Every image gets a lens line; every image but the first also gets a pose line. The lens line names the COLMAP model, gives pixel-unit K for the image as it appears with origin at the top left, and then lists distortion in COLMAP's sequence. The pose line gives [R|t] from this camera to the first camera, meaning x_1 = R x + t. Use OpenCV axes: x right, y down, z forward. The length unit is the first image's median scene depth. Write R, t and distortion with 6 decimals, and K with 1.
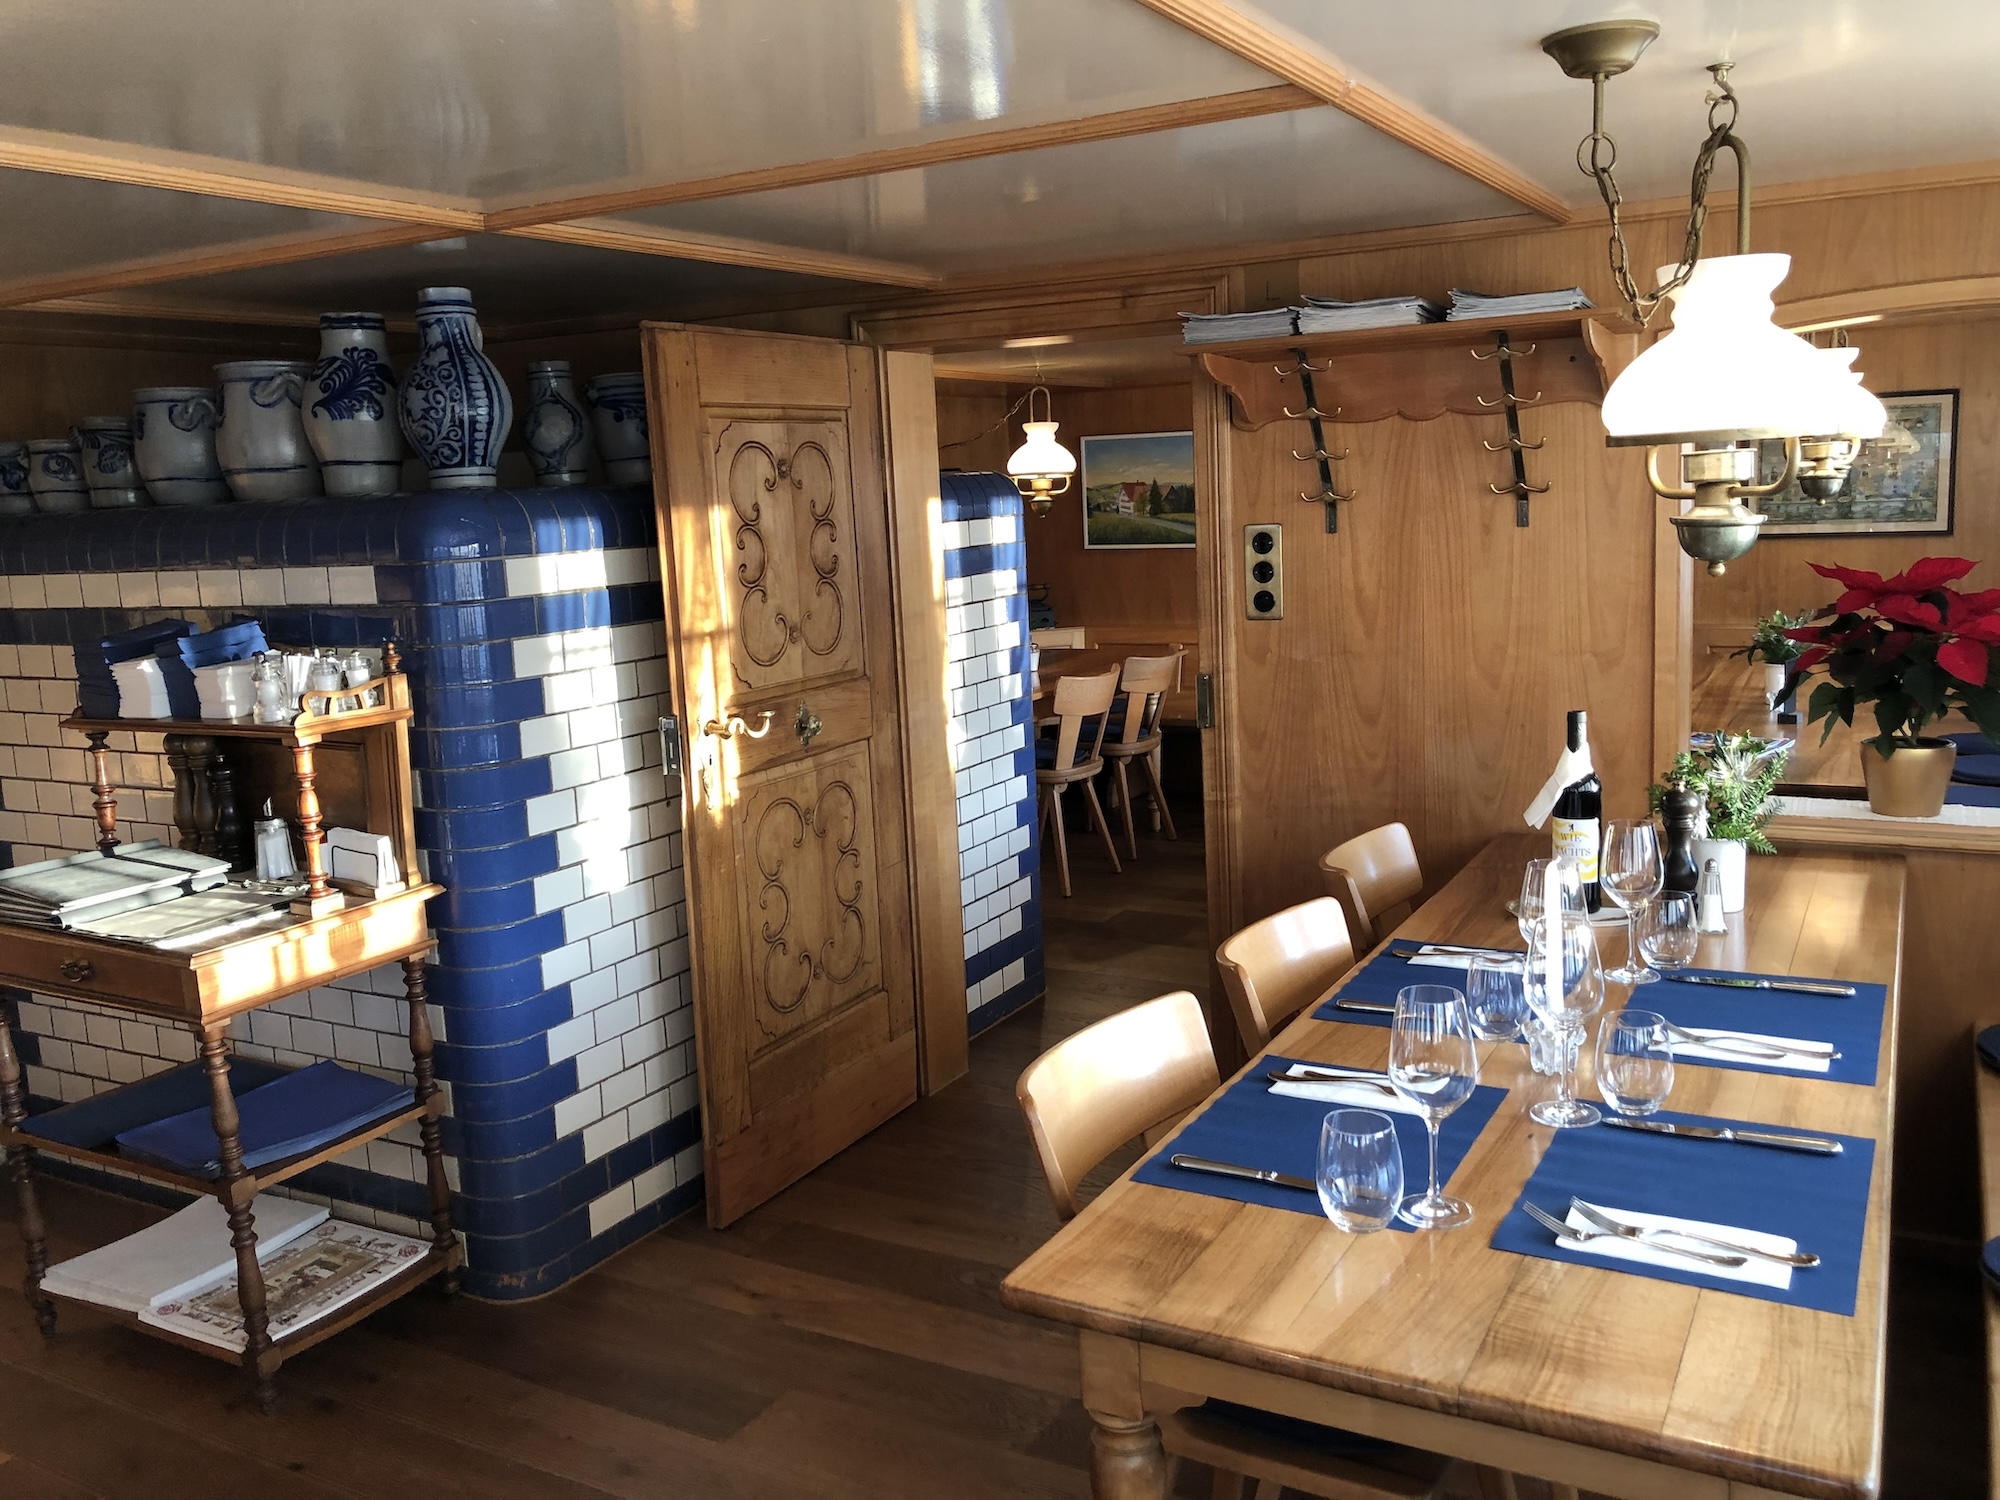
lens RADIAL K [[1636.7, 0, 1007.7], [0, 1636.7, 725.8], [0, 0, 1]] dist [0.045862, -0.059695]
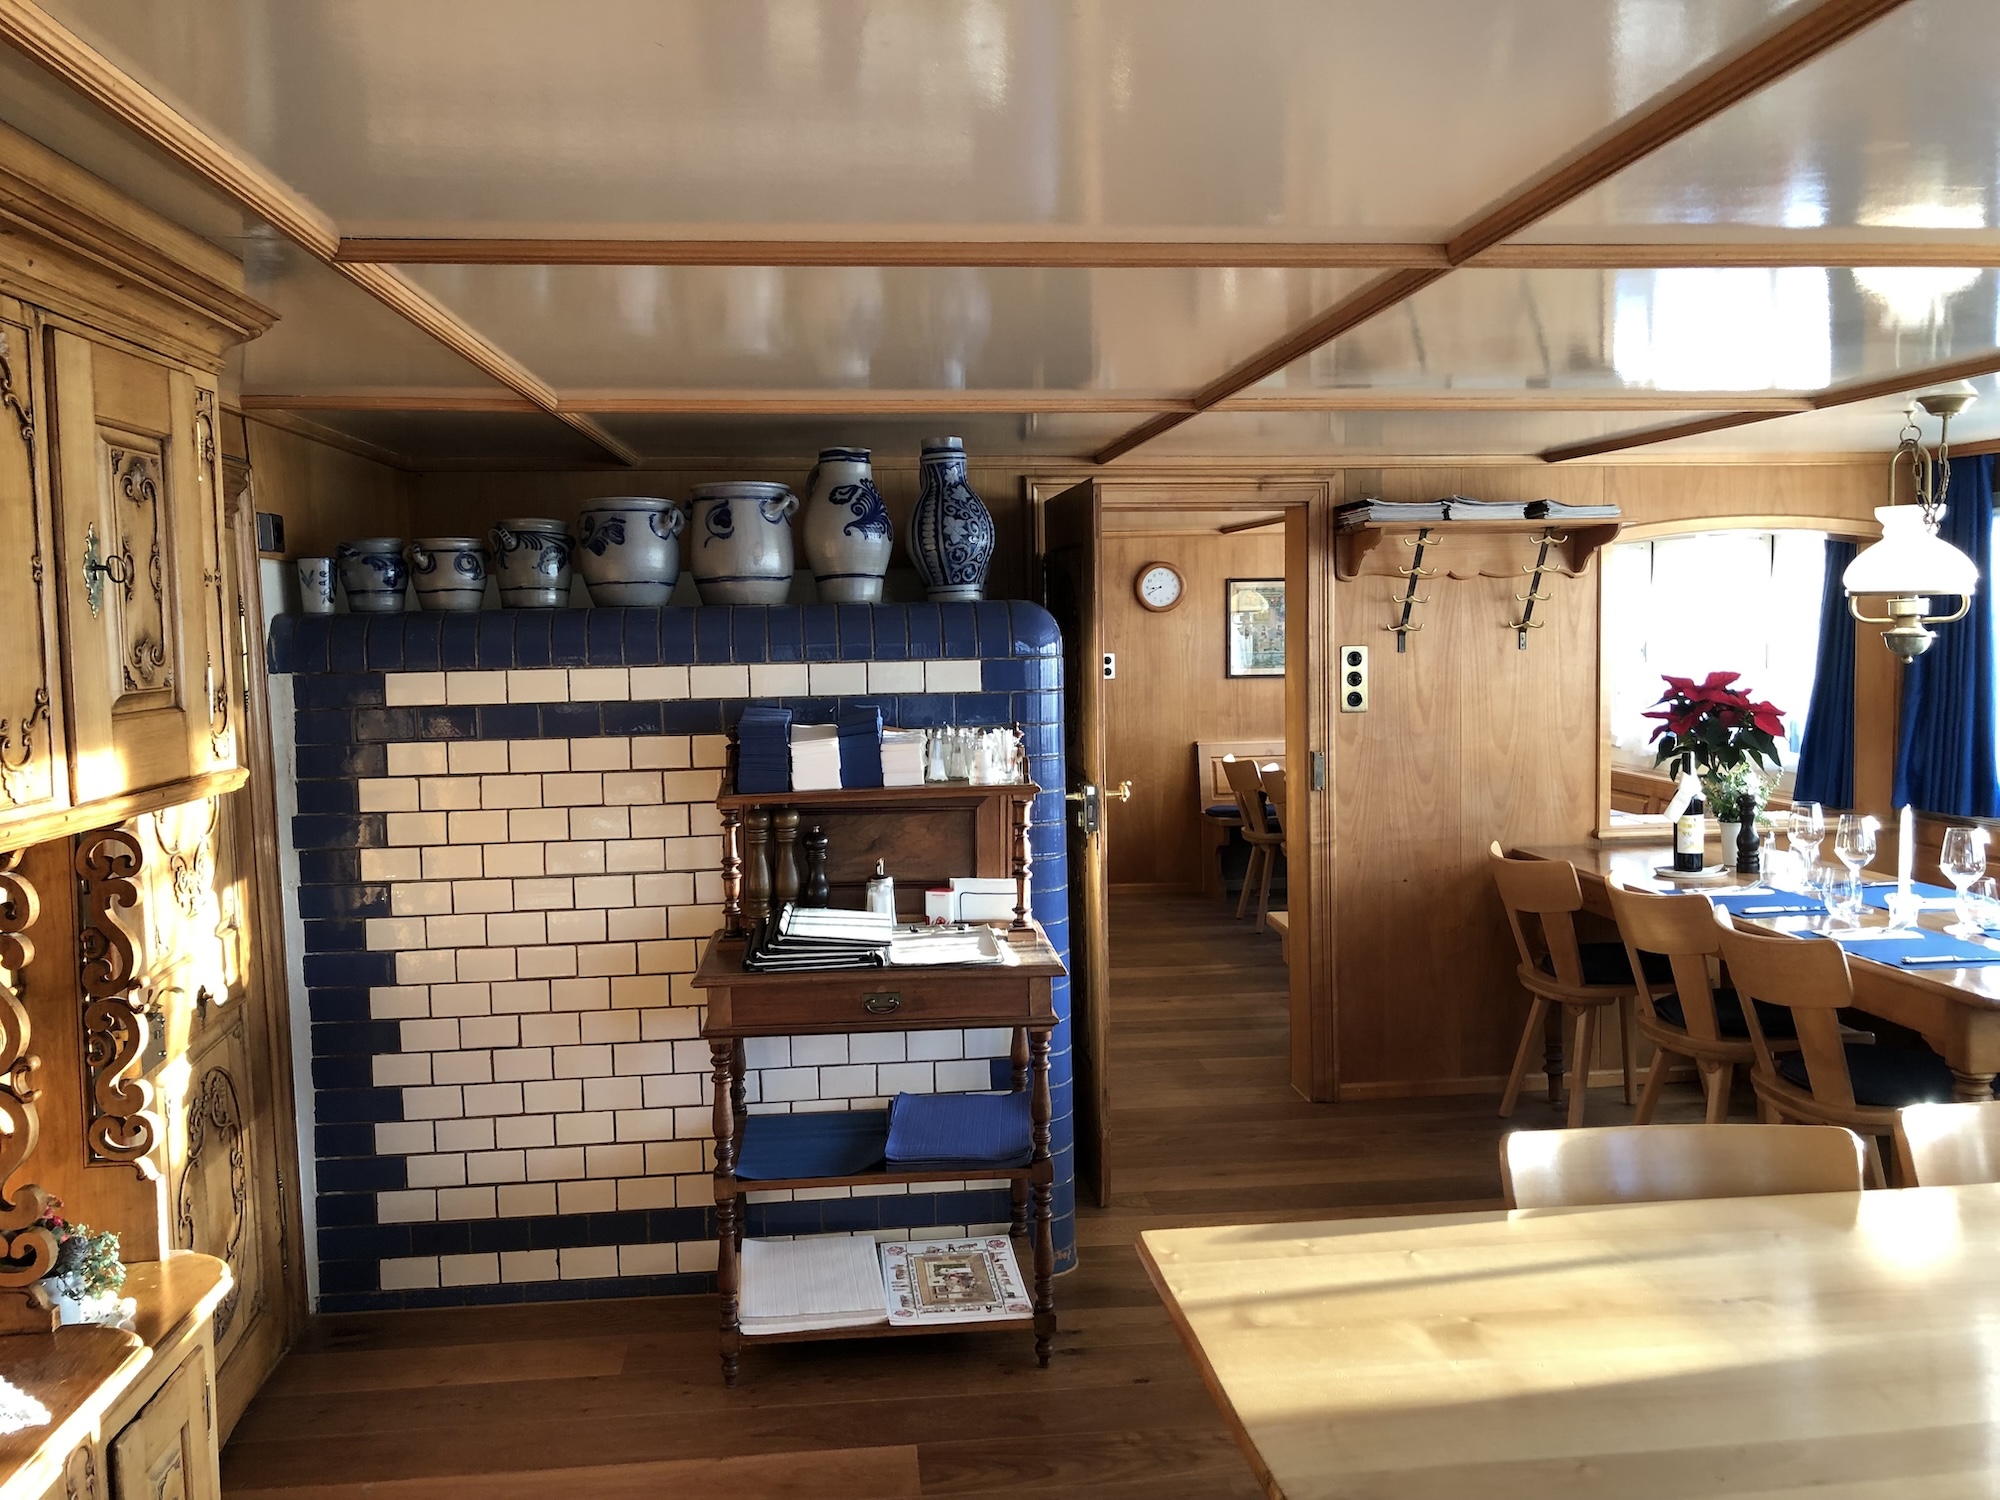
lens RADIAL K [[1636.7, 0, 973.0], [0, 1636.7, 726.0], [0, 0, 1]] dist [0.045862, -0.059695]
pose [[0.824664, -0.005714, 0.565594, -0.990826], [0.062193, 0.994802, -0.080630, 0.044733], [-0.562193, 0.101669, 0.820733, 0.015285]]
